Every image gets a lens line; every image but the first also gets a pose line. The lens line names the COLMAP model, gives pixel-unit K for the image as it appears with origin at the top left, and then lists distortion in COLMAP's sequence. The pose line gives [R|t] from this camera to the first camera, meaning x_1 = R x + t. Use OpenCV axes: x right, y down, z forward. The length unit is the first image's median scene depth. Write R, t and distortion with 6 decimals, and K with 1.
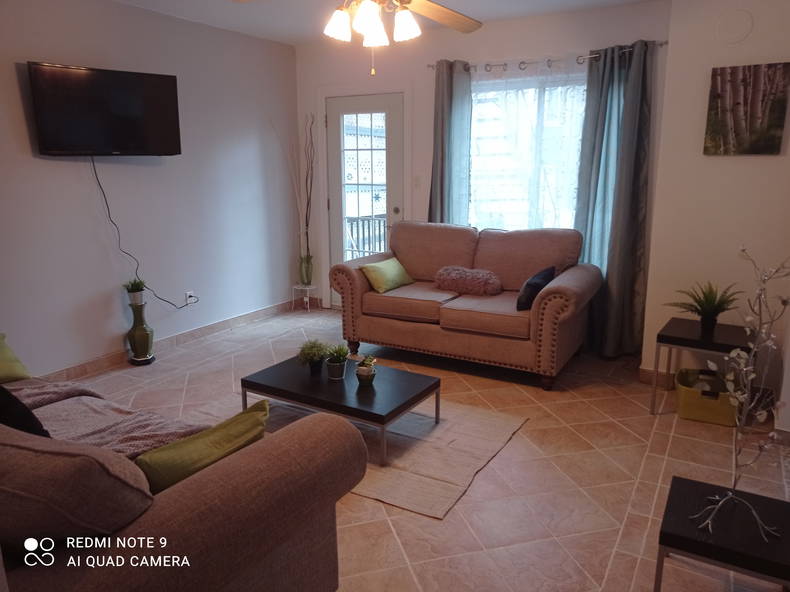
lens RADIAL K [[598.3, 0, 396.5], [0, 598.3, 297.5], [0, 0, 1]] dist [0.012166, 0.000951]
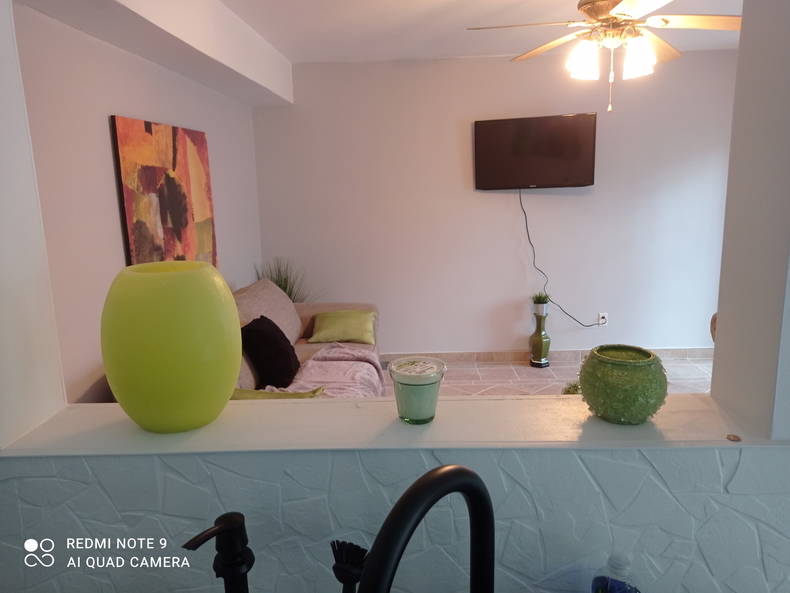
lens RADIAL K [[598.3, 0, 396.1], [0, 598.3, 296.4], [0, 0, 1]] dist [0.012166, 0.000951]
pose [[0.456536, 0.153985, -0.876278, 0.458566], [-0.162329, 0.982793, 0.088130, -0.081828], [0.874771, 0.102011, 0.473677, 0.208379]]
